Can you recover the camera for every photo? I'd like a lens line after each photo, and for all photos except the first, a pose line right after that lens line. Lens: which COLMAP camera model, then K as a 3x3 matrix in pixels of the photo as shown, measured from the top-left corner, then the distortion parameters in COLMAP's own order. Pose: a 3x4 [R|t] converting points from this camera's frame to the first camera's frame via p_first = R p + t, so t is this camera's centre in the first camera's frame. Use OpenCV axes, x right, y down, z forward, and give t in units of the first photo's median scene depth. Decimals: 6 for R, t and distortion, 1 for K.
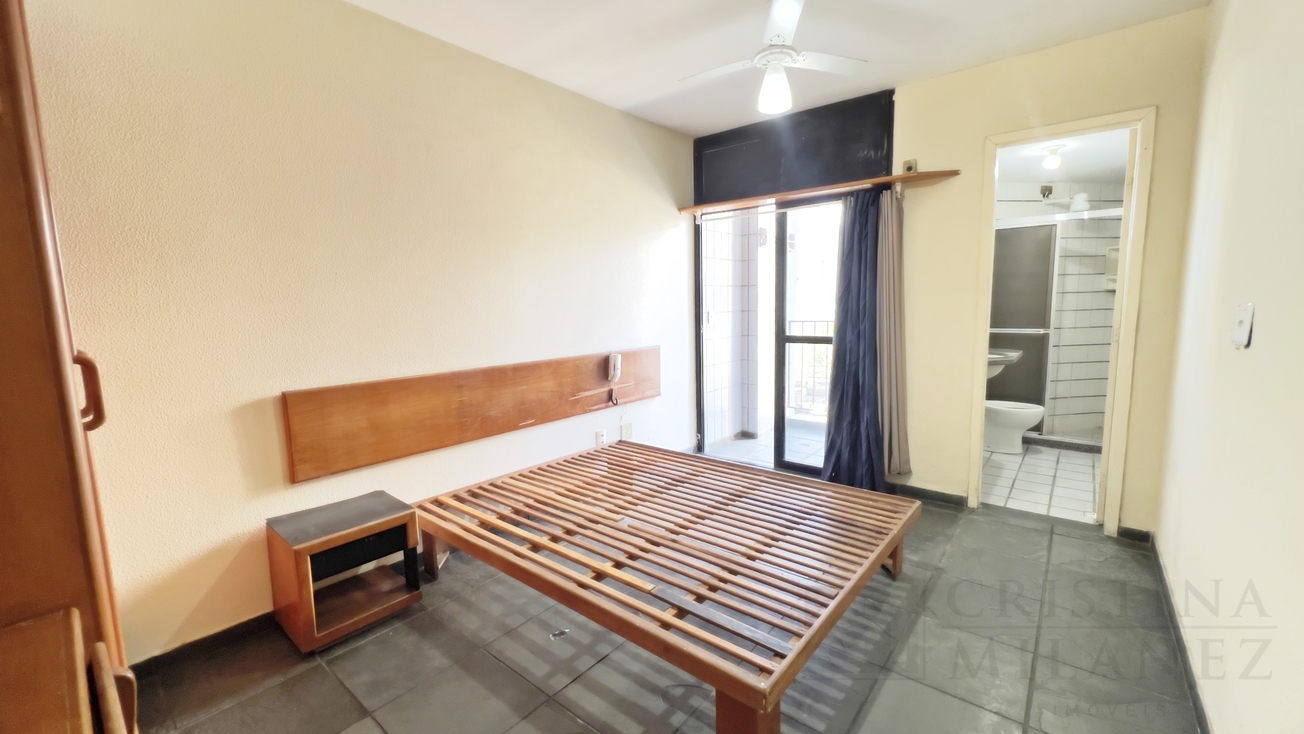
lens RADIAL K [[521.7, 0, 651.5], [0, 521.7, 369.4], [0, 0, 1]] dist [-0.002059, 0.000040]
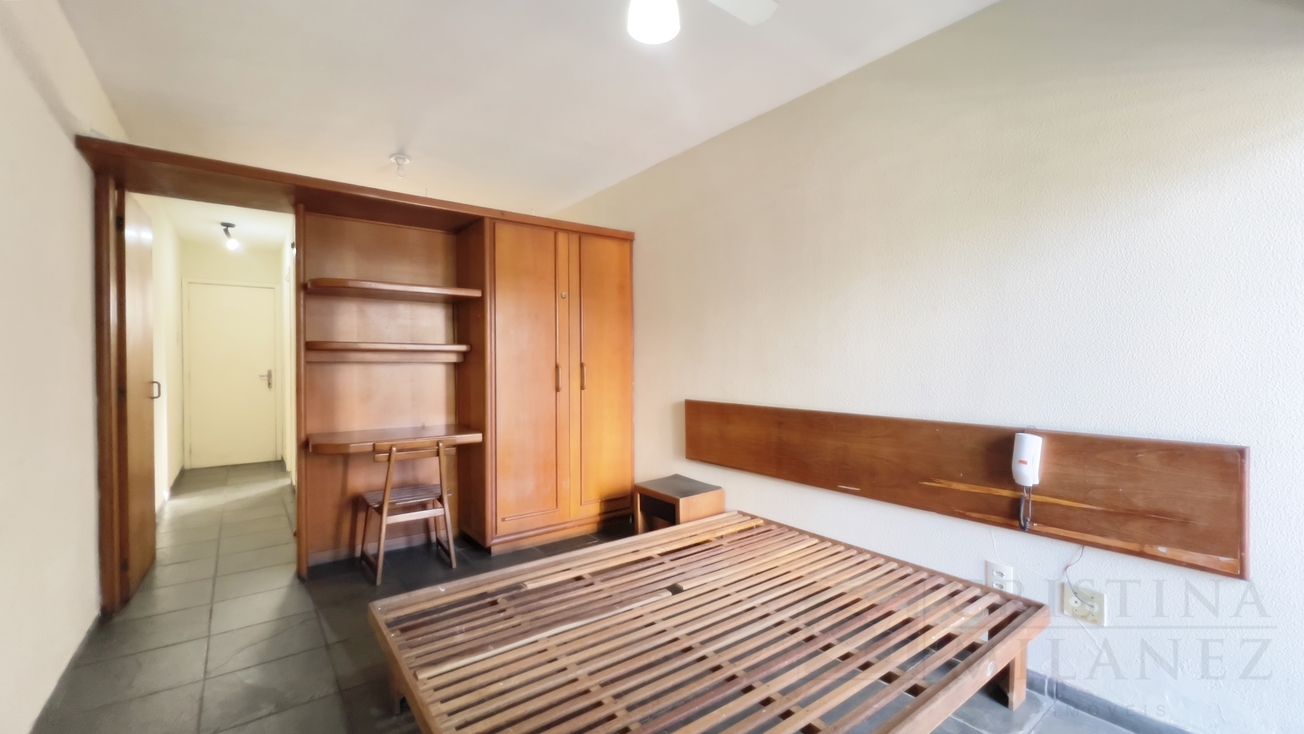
lens RADIAL K [[521.7, 0, 649.6], [0, 521.7, 356.8], [0, 0, 1]] dist [-0.002059, 0.000040]
pose [[-0.223577, 0.023644, -0.974399, 0.576891], [-0.106713, 0.993102, 0.048584, -0.100173], [0.968827, 0.114844, -0.219512, 0.792469]]
